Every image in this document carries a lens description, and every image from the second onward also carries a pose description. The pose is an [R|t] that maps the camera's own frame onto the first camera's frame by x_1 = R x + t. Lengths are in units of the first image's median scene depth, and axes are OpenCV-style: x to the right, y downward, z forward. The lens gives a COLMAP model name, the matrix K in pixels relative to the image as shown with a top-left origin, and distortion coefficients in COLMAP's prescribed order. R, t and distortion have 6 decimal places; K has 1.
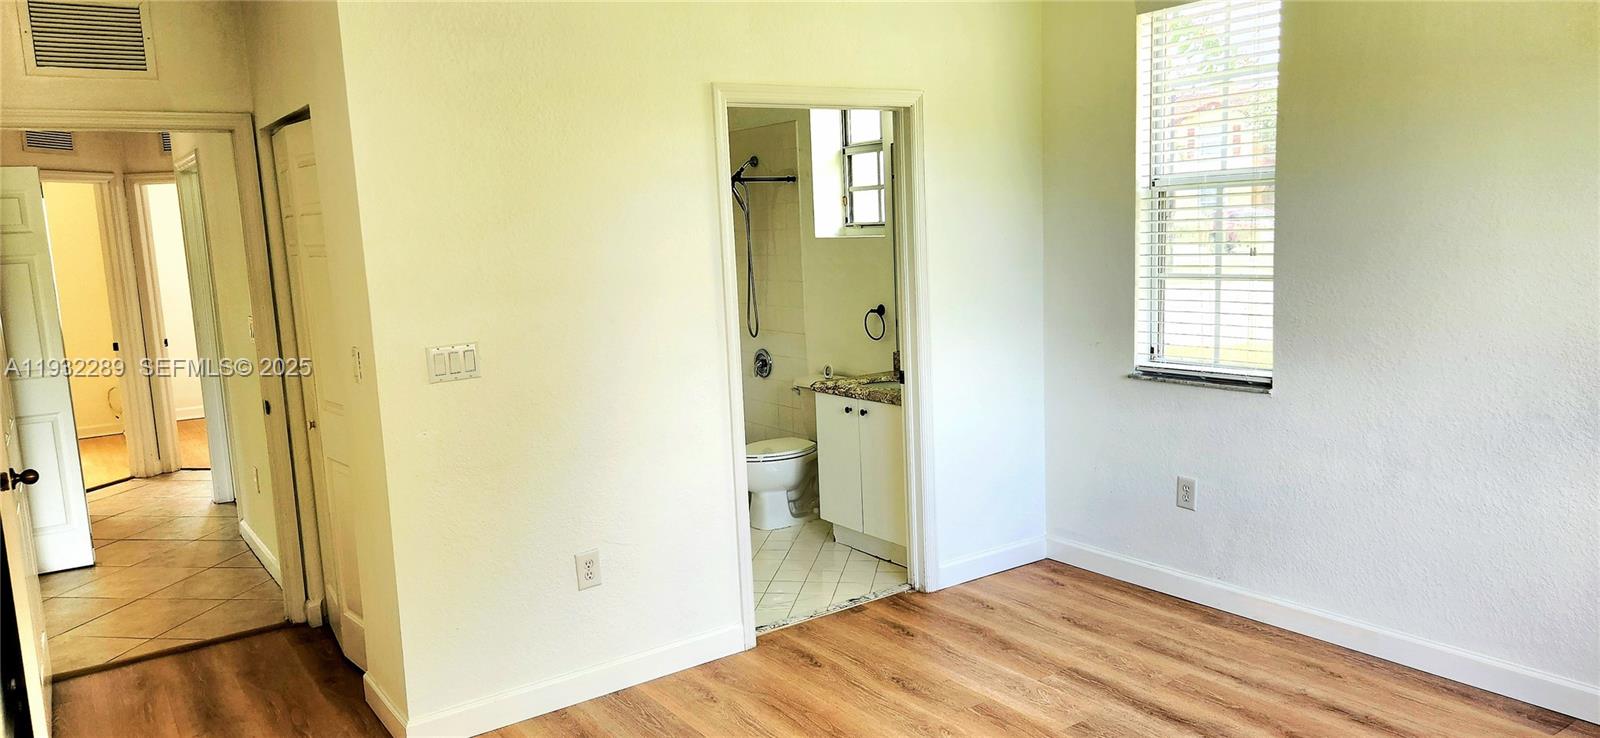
lens RADIAL K [[1073.3, 0, 800.0], [0, 1073.3, 369.0], [0, 0, 1]] dist [0.066167, -0.070607]
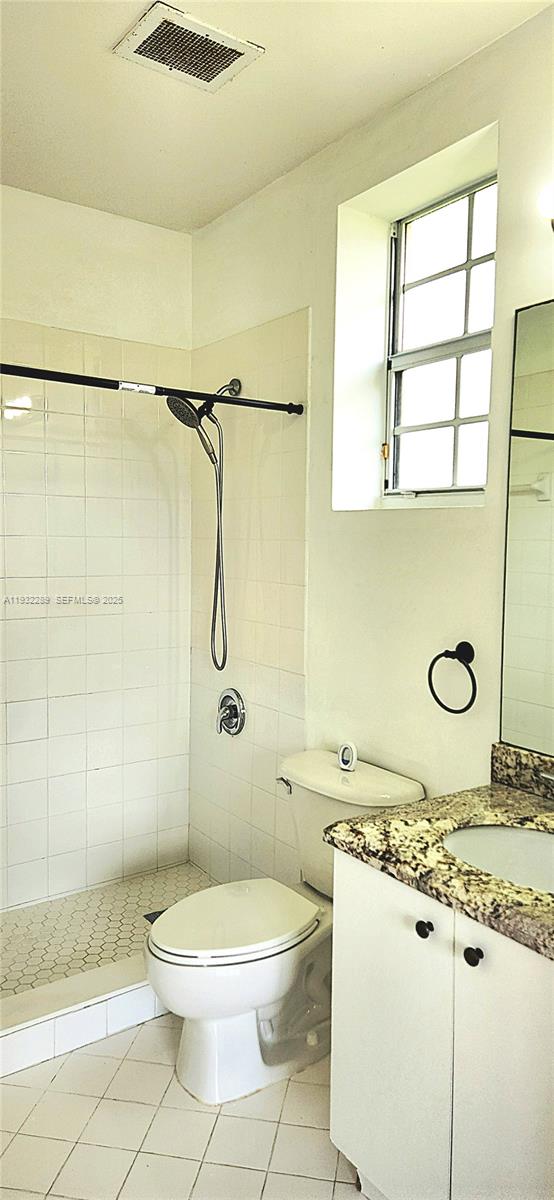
lens RADIAL K [[794.2, 0, 274.4], [0, 794.2, 603.9], [0, 0, 1]] dist [0.075639, -0.067440]
pose [[0.998539, 0.053720, -0.005838, -0.013962], [-0.053951, 0.997179, -0.052177, -0.062283], [0.003018, 0.052416, 0.998621, 0.736885]]
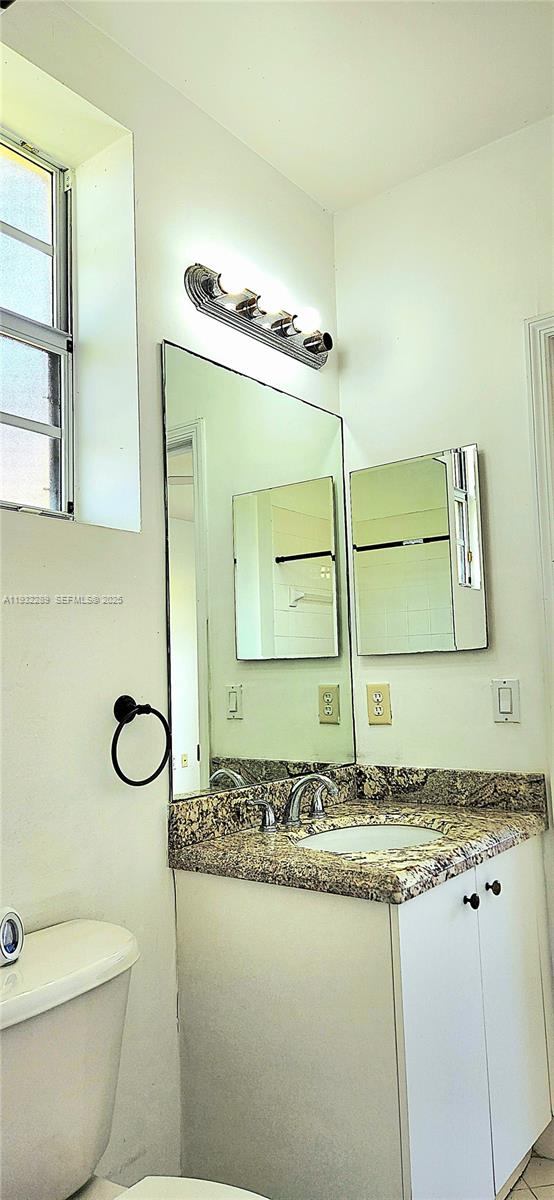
lens RADIAL K [[794.2, 0, 274.4], [0, 794.2, 603.9], [0, 0, 1]] dist [0.075639, -0.067440]
pose [[-0.294211, 0.140222, 0.945398, -0.262371], [0.178702, 0.979805, -0.089712, -0.066085], [-0.938885, 0.142550, -0.313327, 1.207113]]
